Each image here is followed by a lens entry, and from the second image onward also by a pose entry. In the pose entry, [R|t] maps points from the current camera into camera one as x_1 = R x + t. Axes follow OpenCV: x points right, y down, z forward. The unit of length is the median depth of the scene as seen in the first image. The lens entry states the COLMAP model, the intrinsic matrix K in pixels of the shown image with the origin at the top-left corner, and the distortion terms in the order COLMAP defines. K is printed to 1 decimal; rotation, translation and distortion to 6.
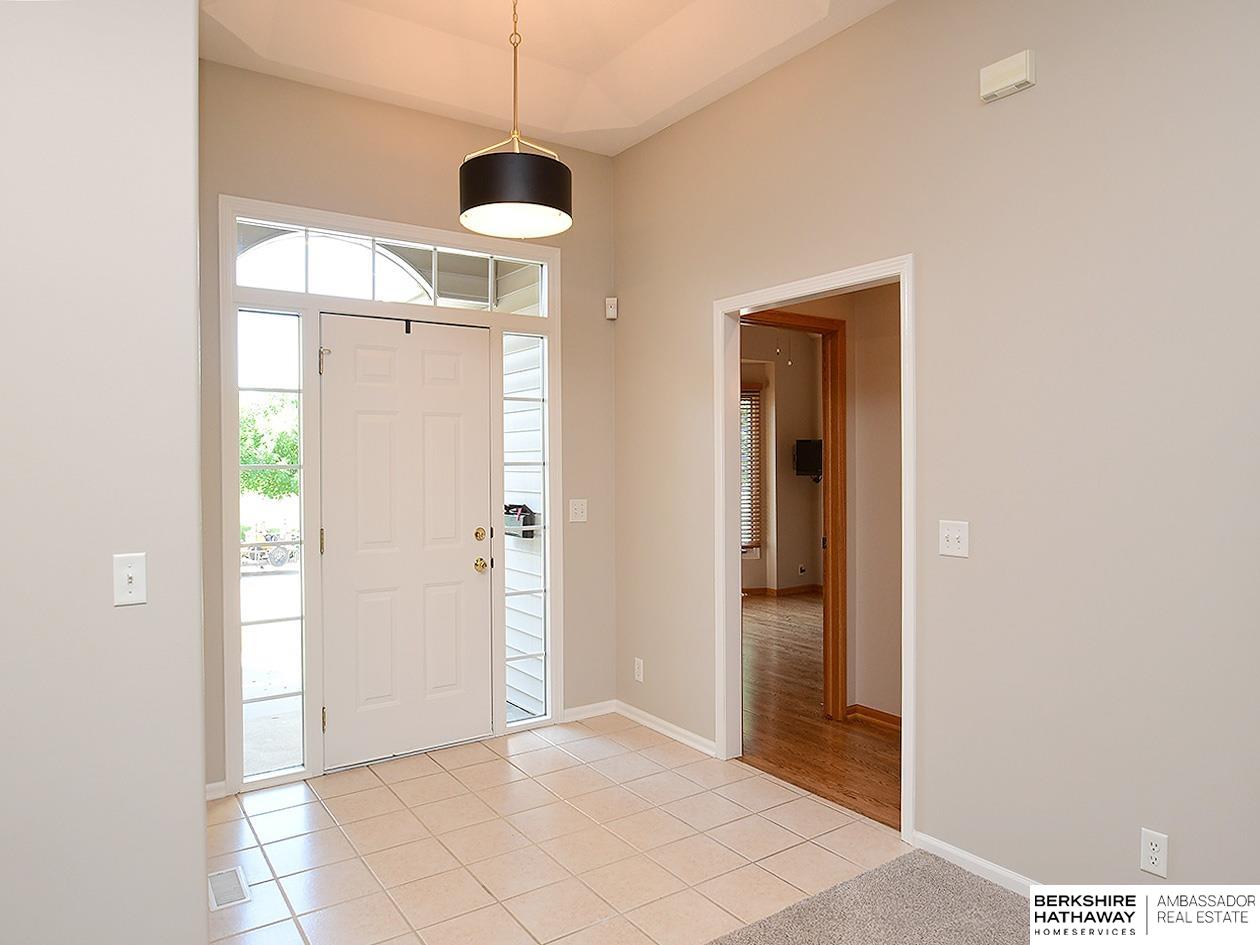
lens RADIAL K [[811.8, 0, 630.0], [0, 811.8, 472.5], [0, 0, 1]] dist [-0.009634, -0.001299]
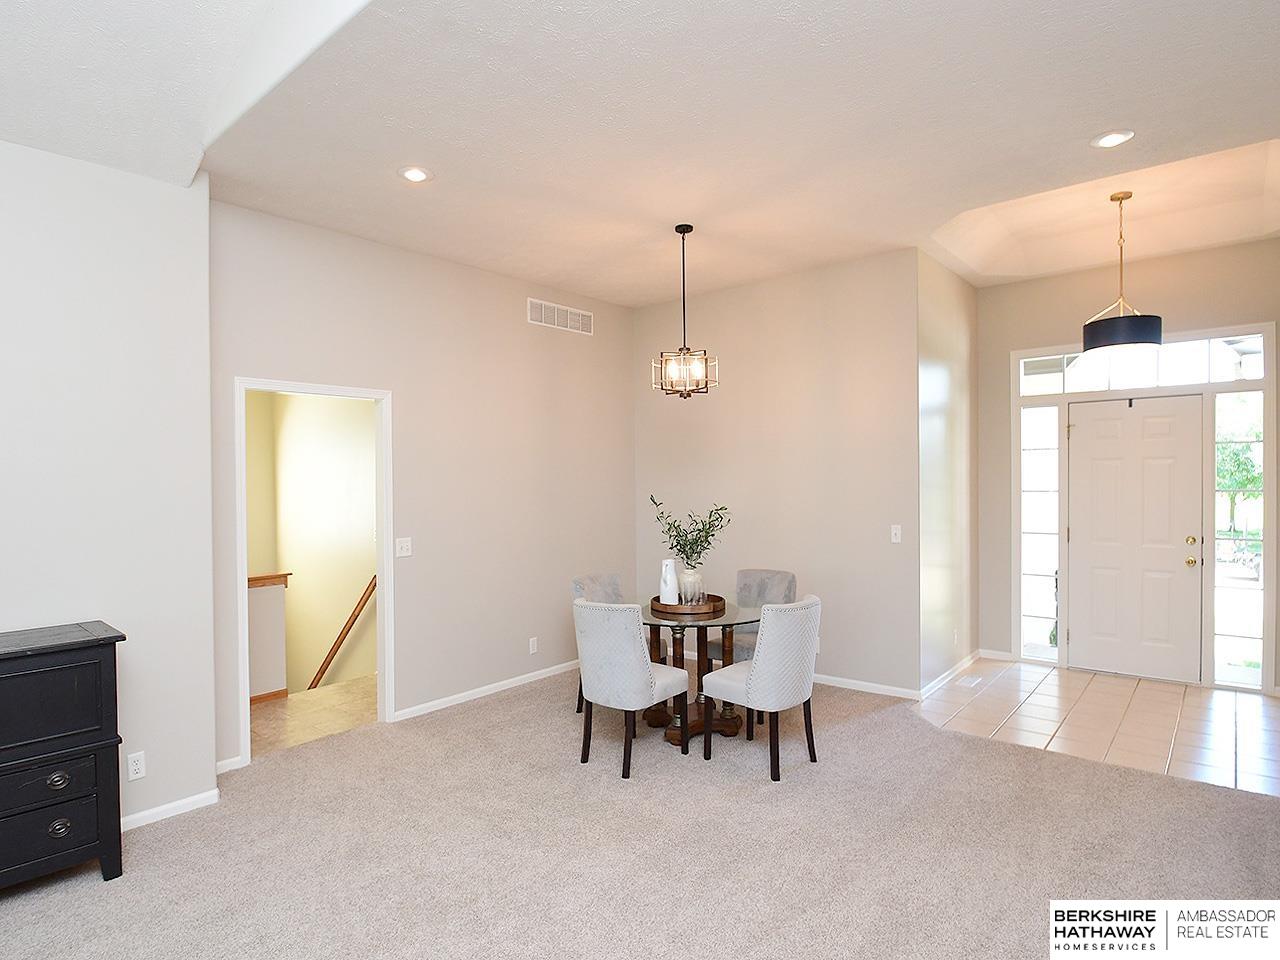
lens RADIAL K [[672.8, 0, 640.0], [0, 672.8, 480.0], [0, 0, 1]] dist [-0.000181, -0.000125]
pose [[0.290589, 0.012269, -0.956769, 0.694401], [-0.003422, 0.999925, 0.011783, -0.043211], [0.956842, -0.000150, 0.290609, -0.282667]]
